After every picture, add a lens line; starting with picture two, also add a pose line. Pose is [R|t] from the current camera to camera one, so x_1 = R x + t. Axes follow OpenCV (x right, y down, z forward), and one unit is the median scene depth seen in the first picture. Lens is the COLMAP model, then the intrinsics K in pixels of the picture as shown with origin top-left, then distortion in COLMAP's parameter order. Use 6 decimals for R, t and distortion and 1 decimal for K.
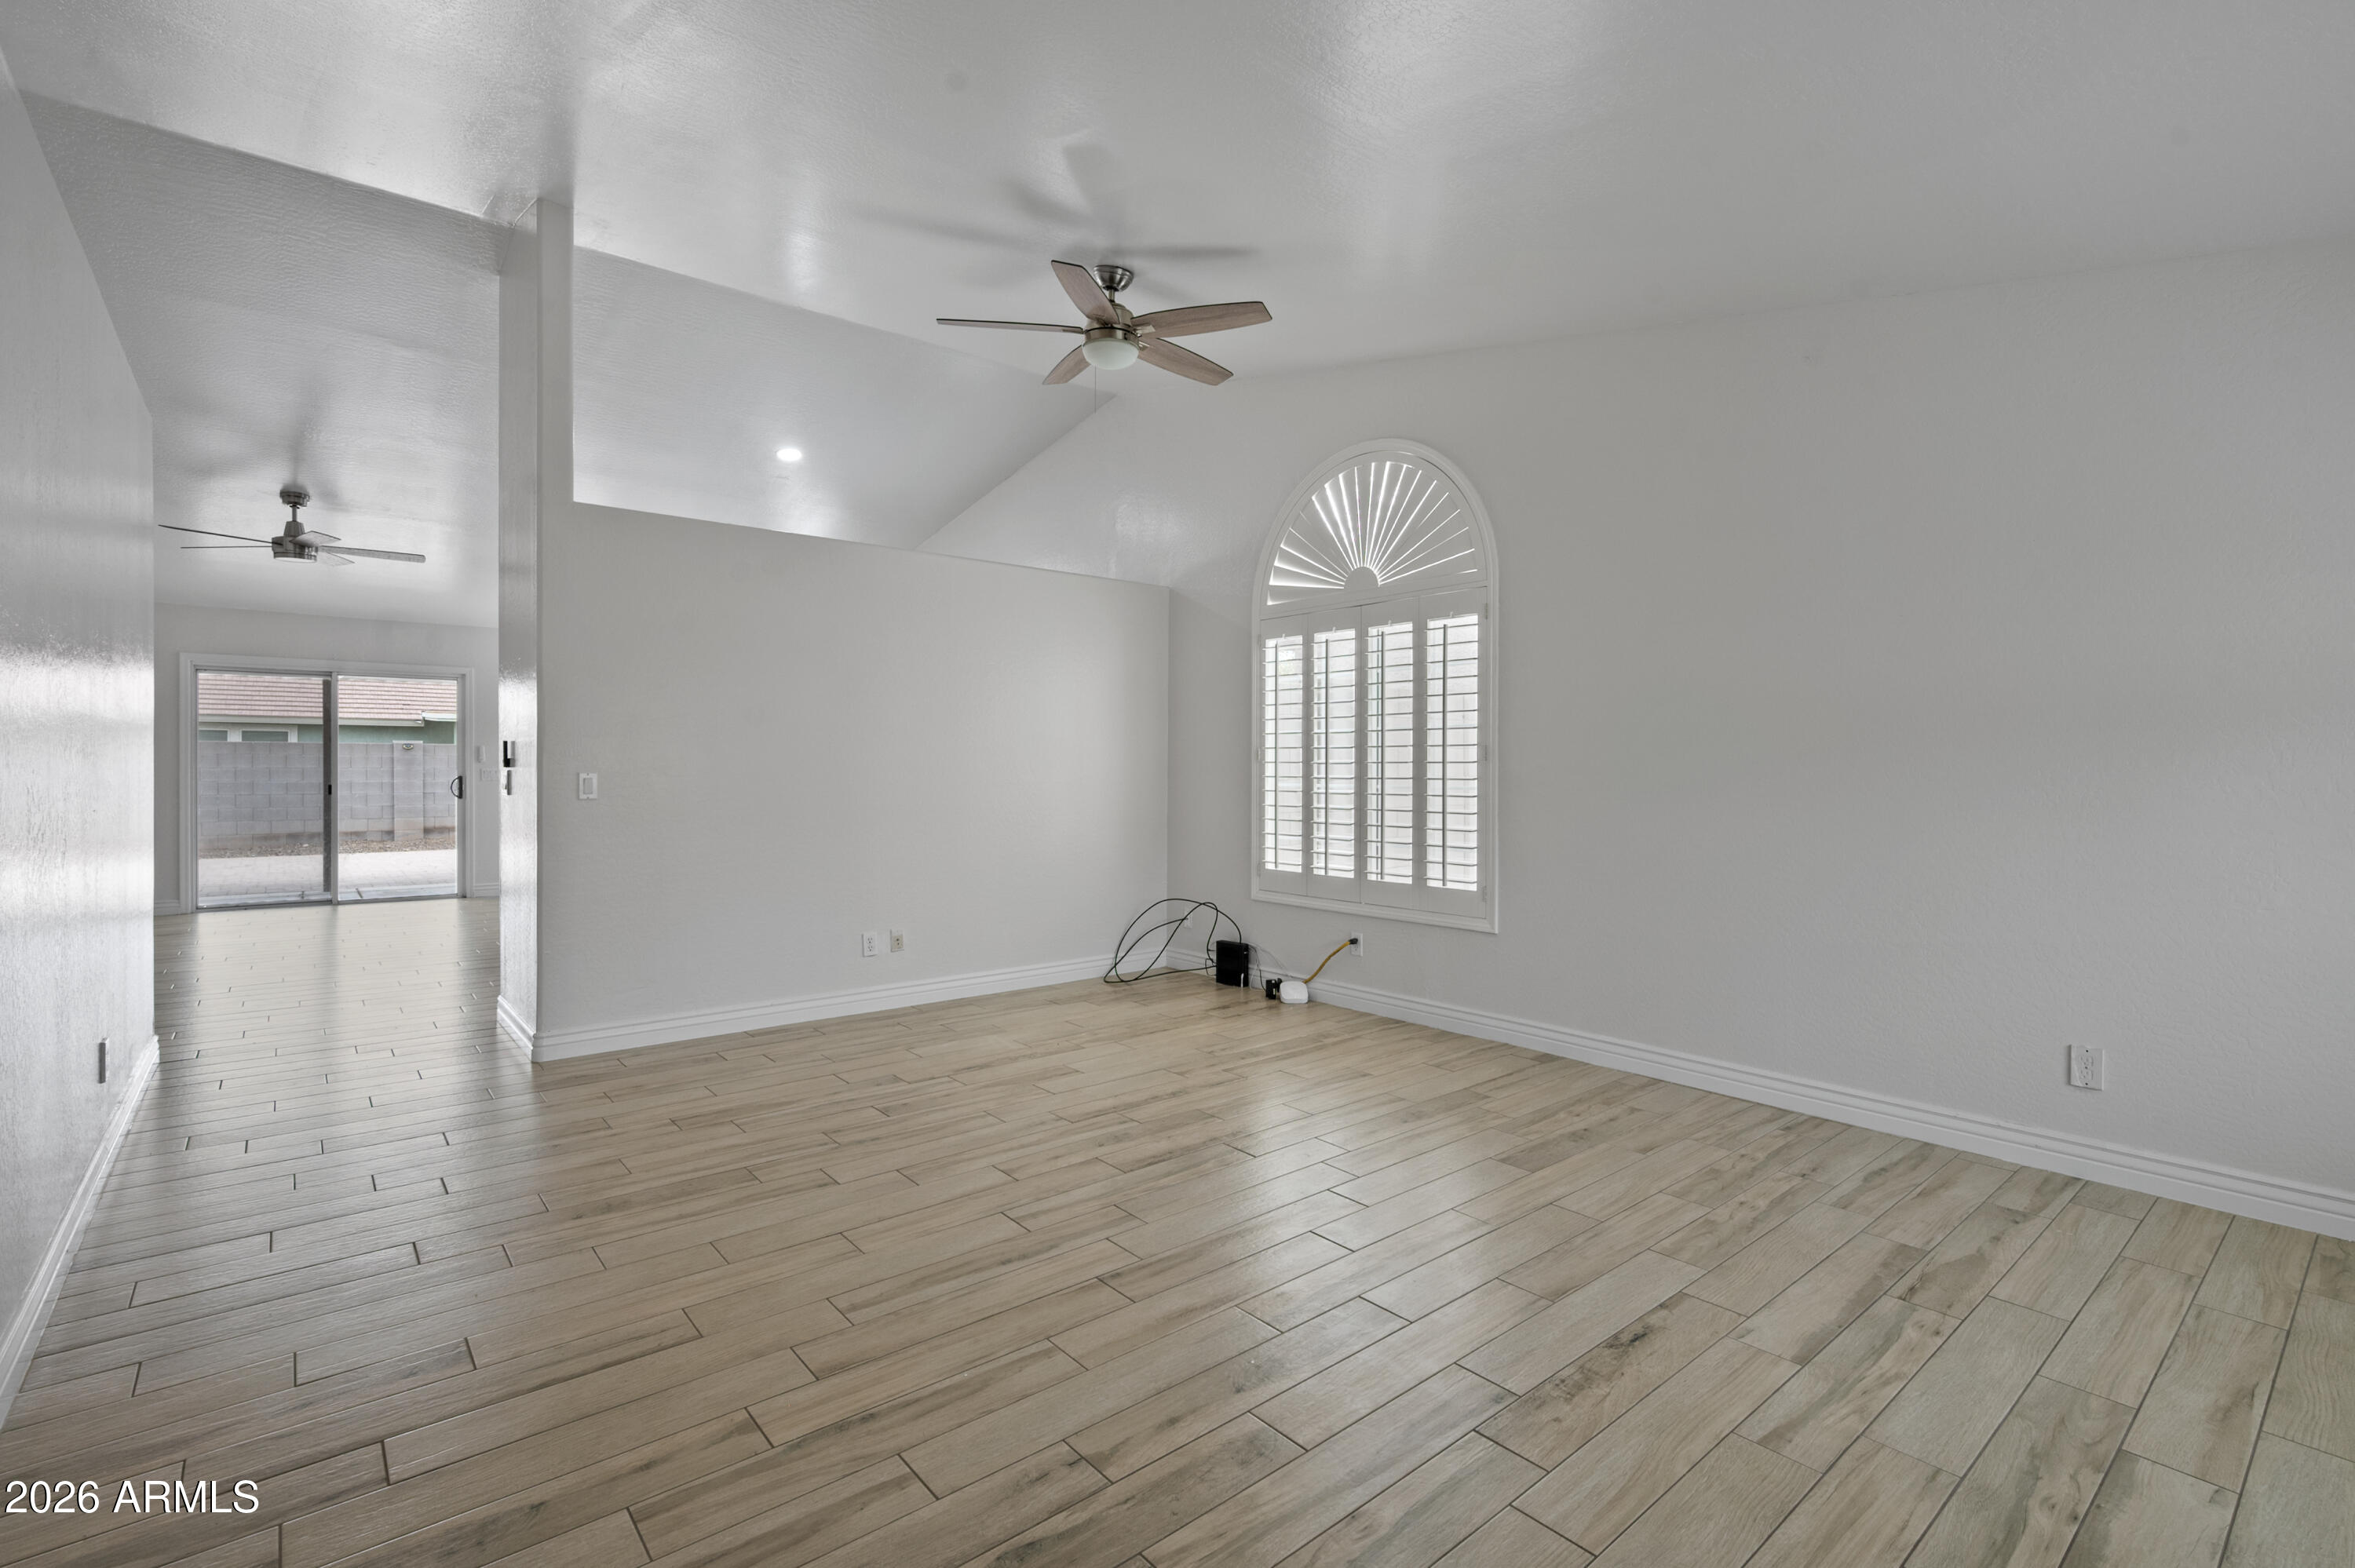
lens RADIAL K [[1074.3, 0, 1184.7], [0, 1074.3, 772.1], [0, 0, 1]] dist [-0.000253, 0.000124]
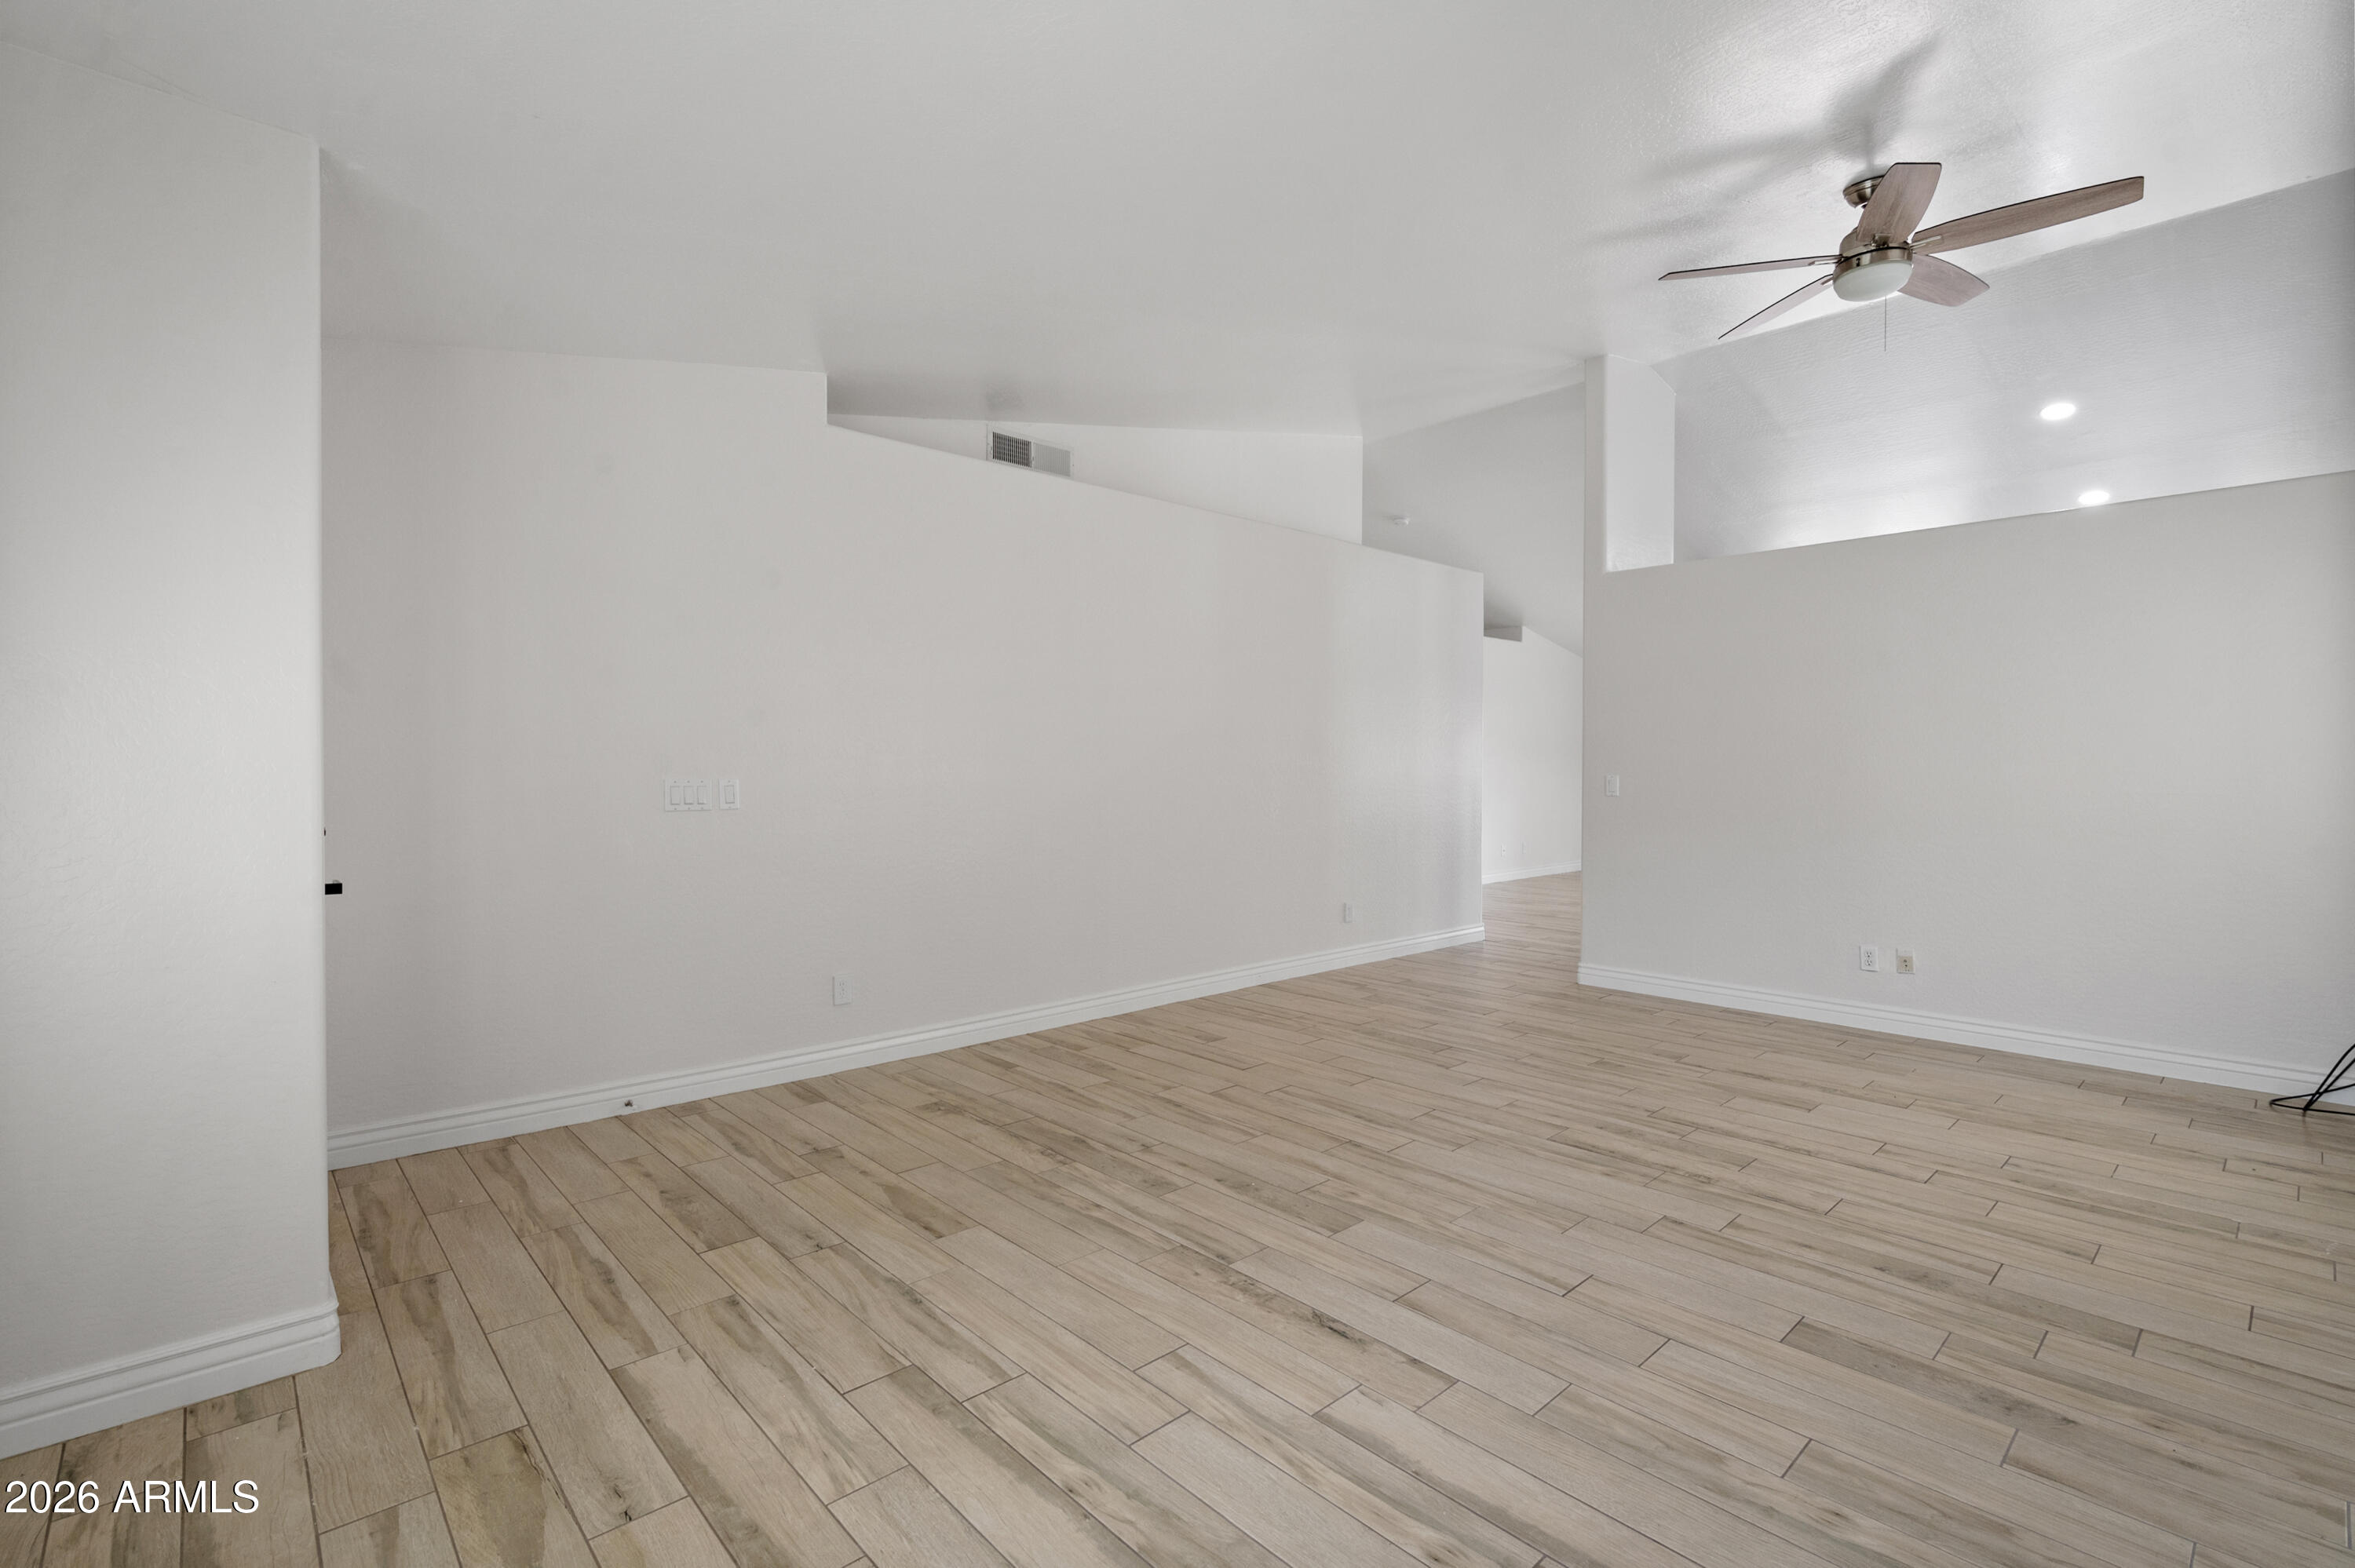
lens RADIAL K [[1049.6, 0, 1177.5], [0, 1049.6, 784.0], [0, 0, 1]] dist [0.002864, -0.000174]
pose [[0.044780, 0.012186, -0.998923, 0.916402], [-0.006507, 0.999908, 0.011907, -0.001347], [0.998976, 0.005967, 0.044856, 0.524028]]
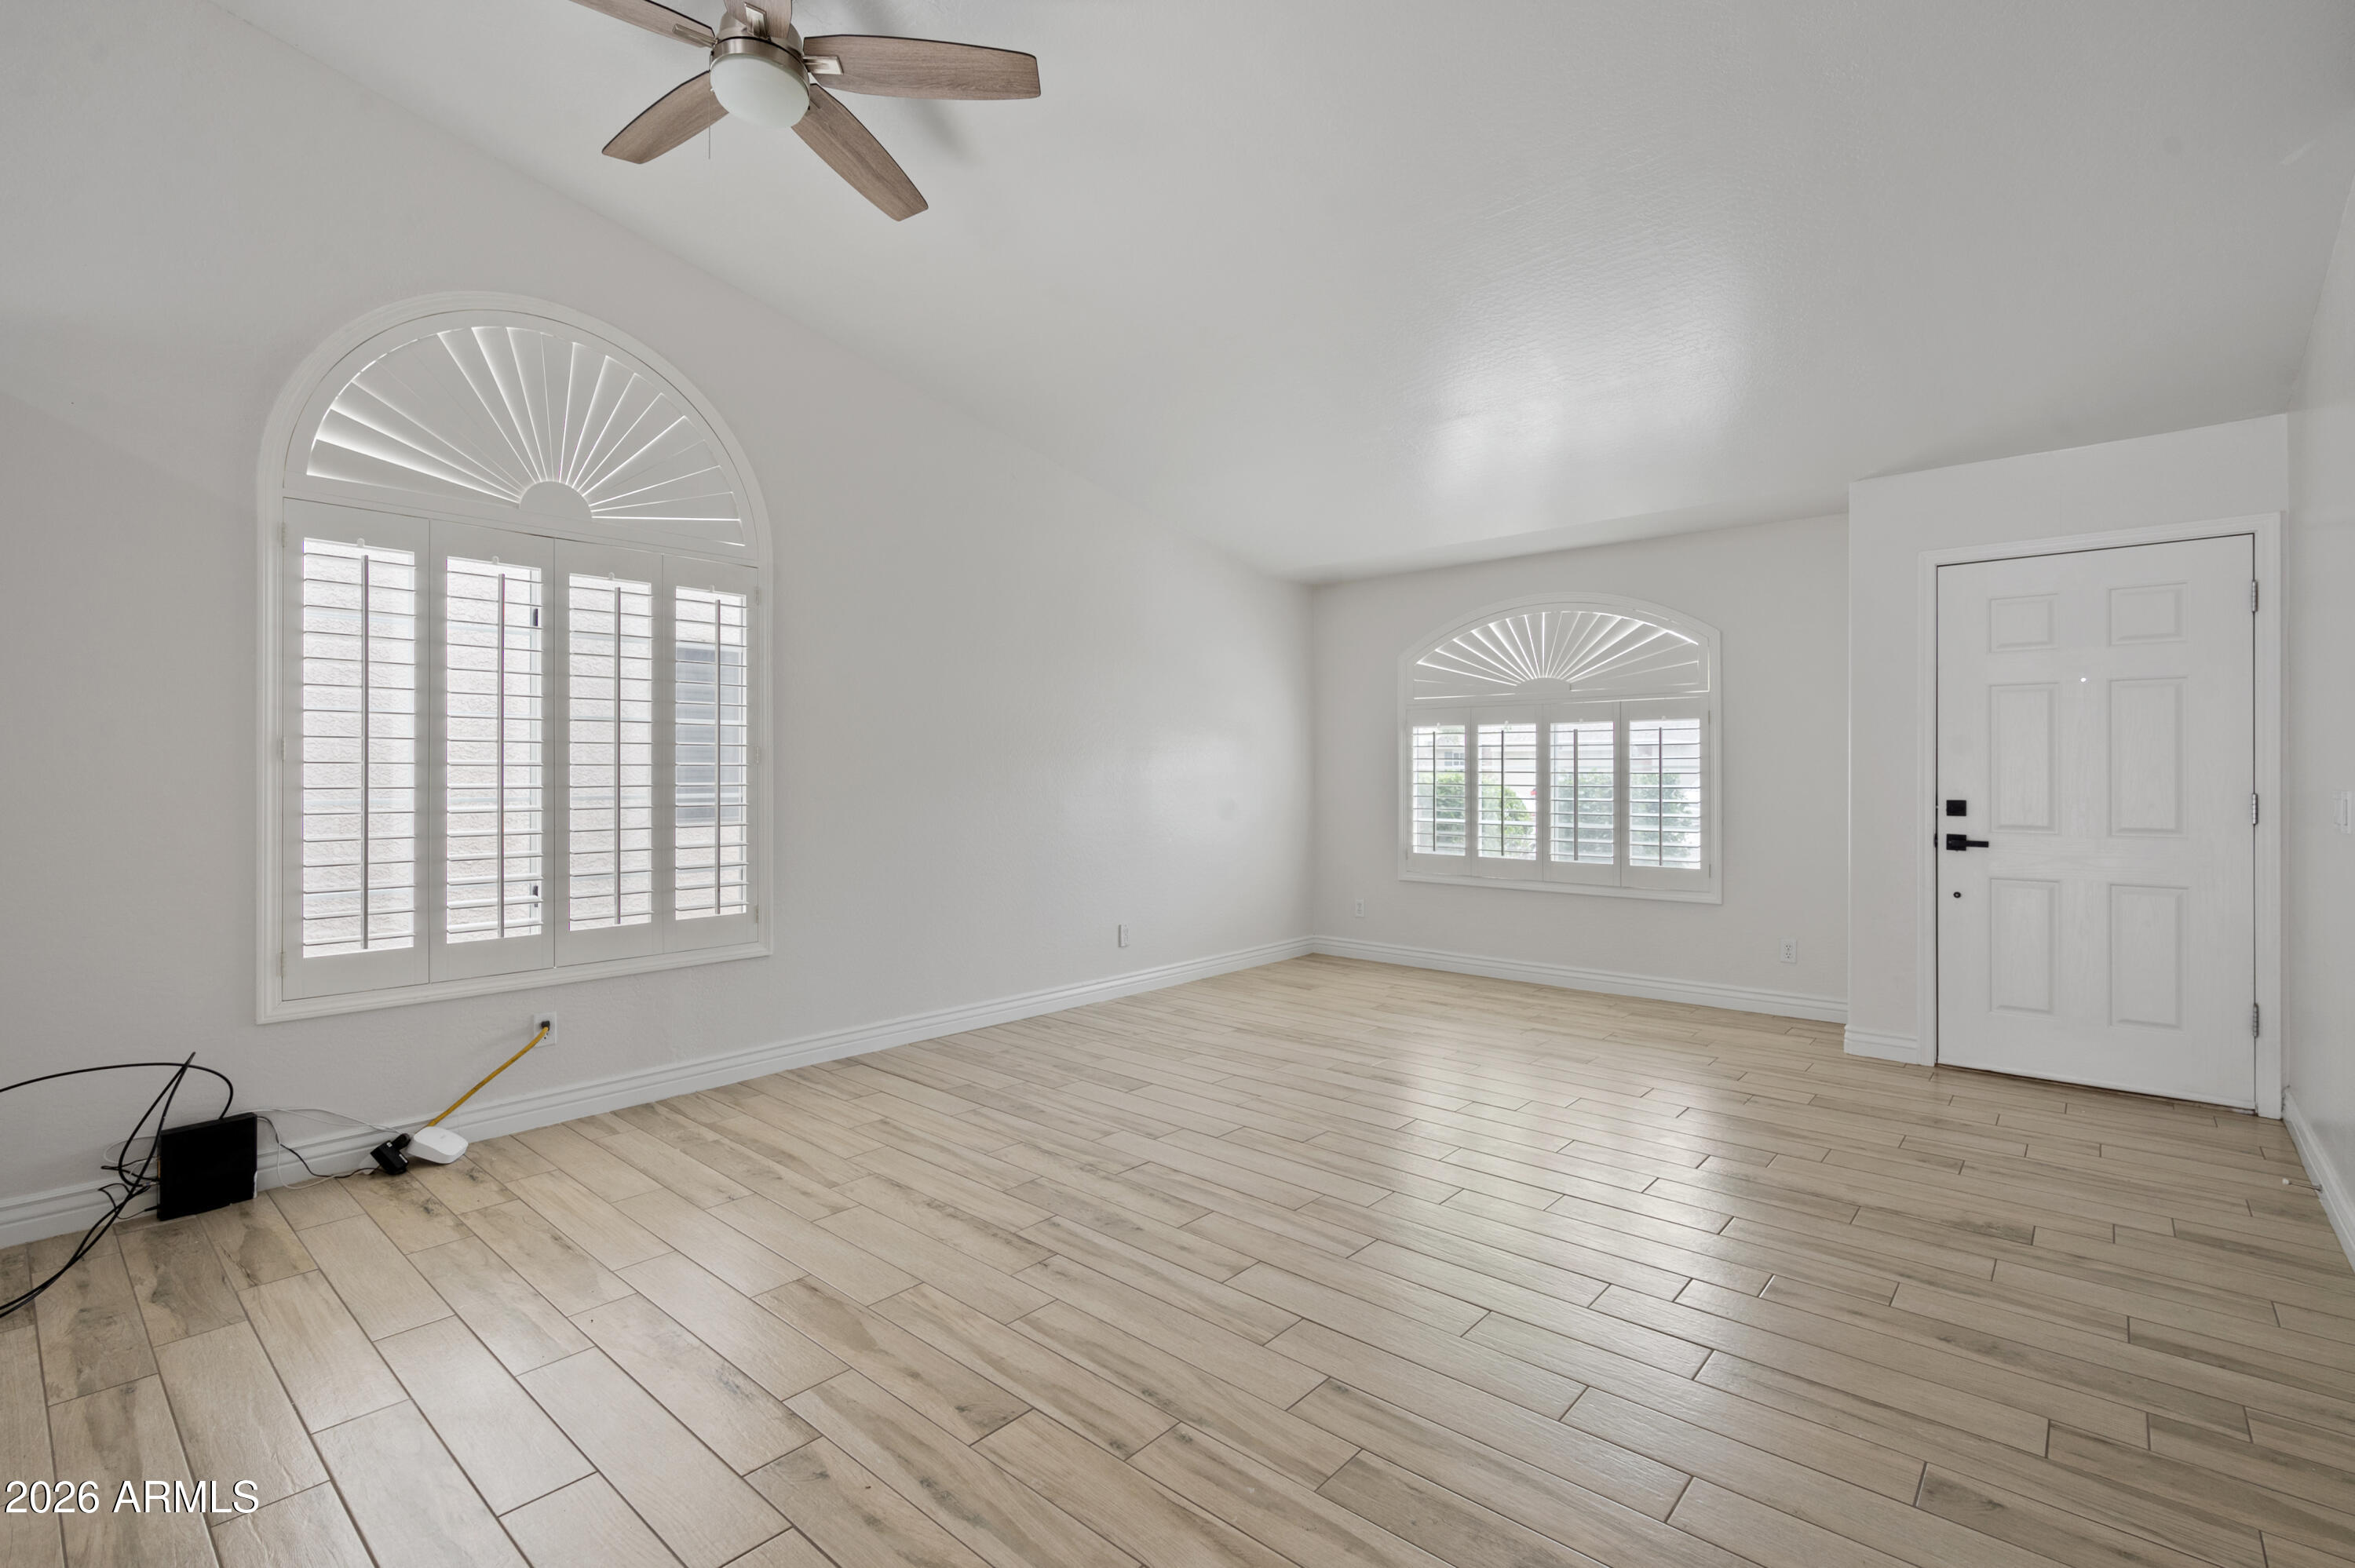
lens RADIAL K [[1074.3, 0, 1184.7], [0, 1074.3, 772.1], [0, 0, 1]] dist [-0.000253, 0.000124]
pose [[-0.159752, -0.004151, 0.987148, -0.884186], [0.002454, 0.999986, 0.004602, -0.009109], [-0.987154, 0.003158, -0.159740, 1.074974]]
